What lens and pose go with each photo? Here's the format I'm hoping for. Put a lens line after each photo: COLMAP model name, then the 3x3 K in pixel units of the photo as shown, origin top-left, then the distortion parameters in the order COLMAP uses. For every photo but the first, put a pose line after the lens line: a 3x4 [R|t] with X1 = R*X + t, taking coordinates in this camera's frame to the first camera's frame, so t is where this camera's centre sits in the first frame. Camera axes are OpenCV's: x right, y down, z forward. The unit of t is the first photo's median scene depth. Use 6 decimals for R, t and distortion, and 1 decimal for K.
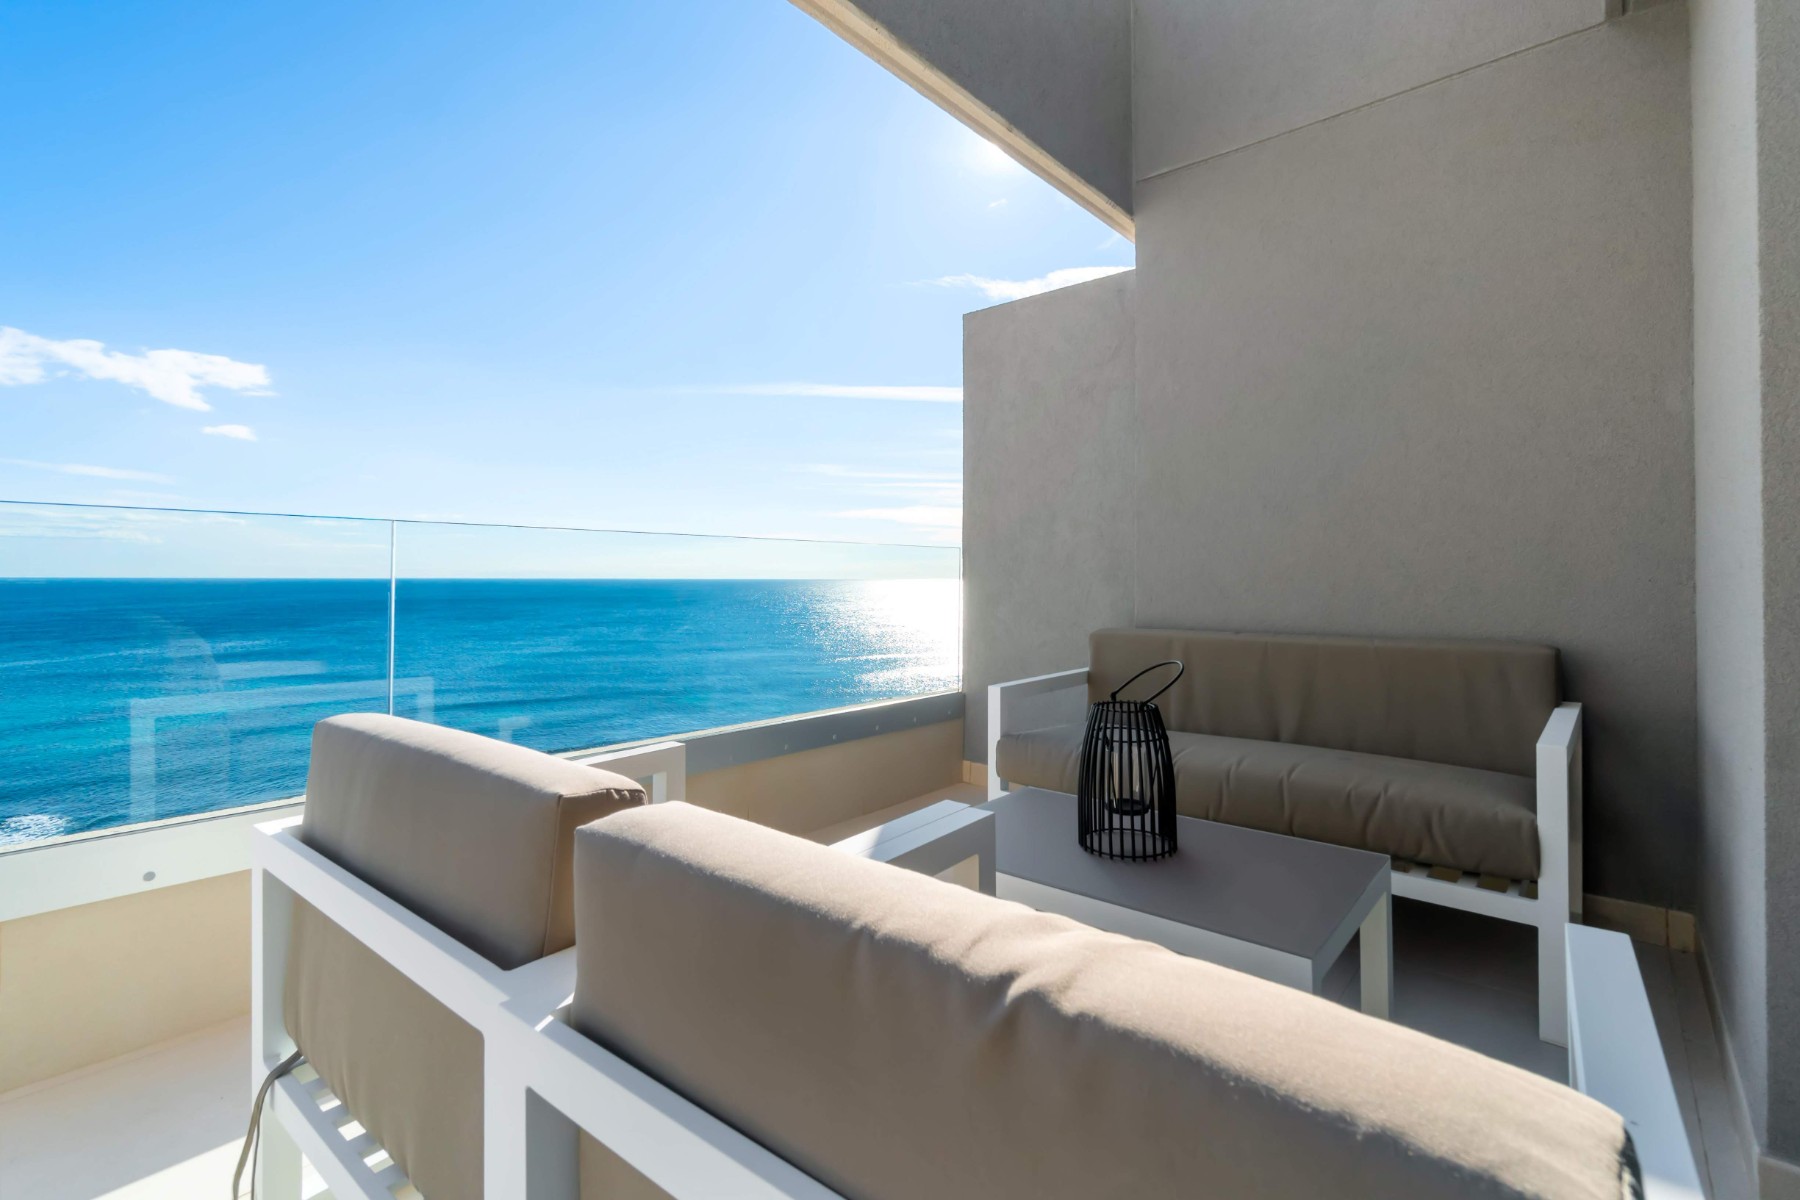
lens RADIAL K [[799.1, 0, 900.0], [0, 799.1, 565.6], [0, 0, 1]] dist [0.000971, 0.000019]
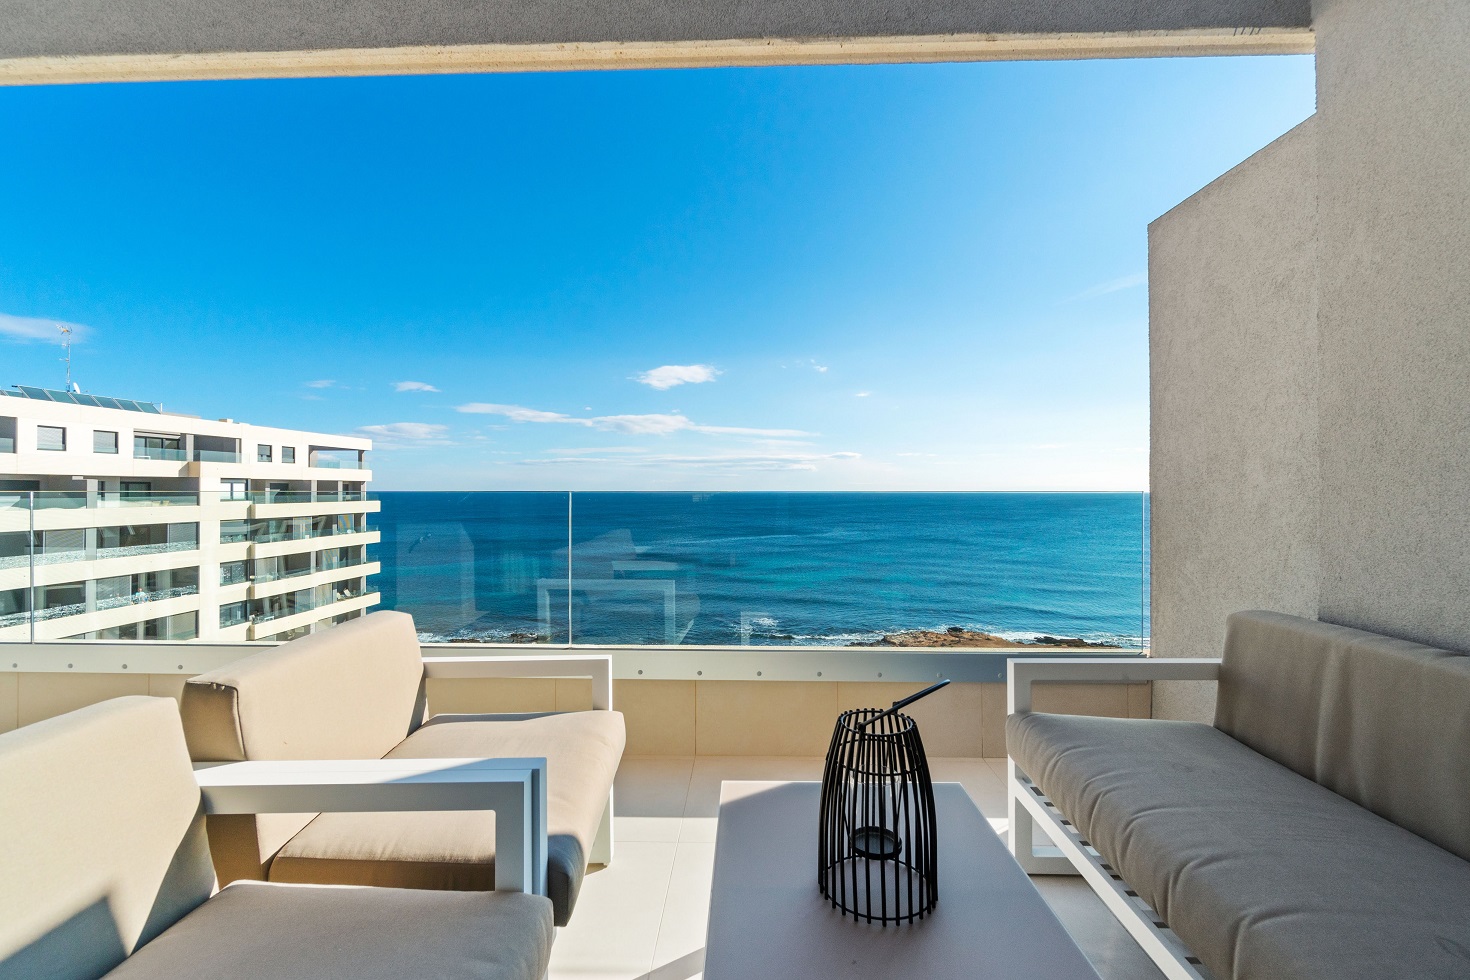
lens RADIAL K [[642.6, 0, 738.8], [0, 642.6, 486.8], [0, 0, 1]] dist [-0.036077, -0.000081]
pose [[0.630898, -0.009580, -0.775807, 0.409786], [0.009370, 0.999945, -0.004727, -0.036918], [0.775809, -0.004287, 0.630953, 0.276549]]
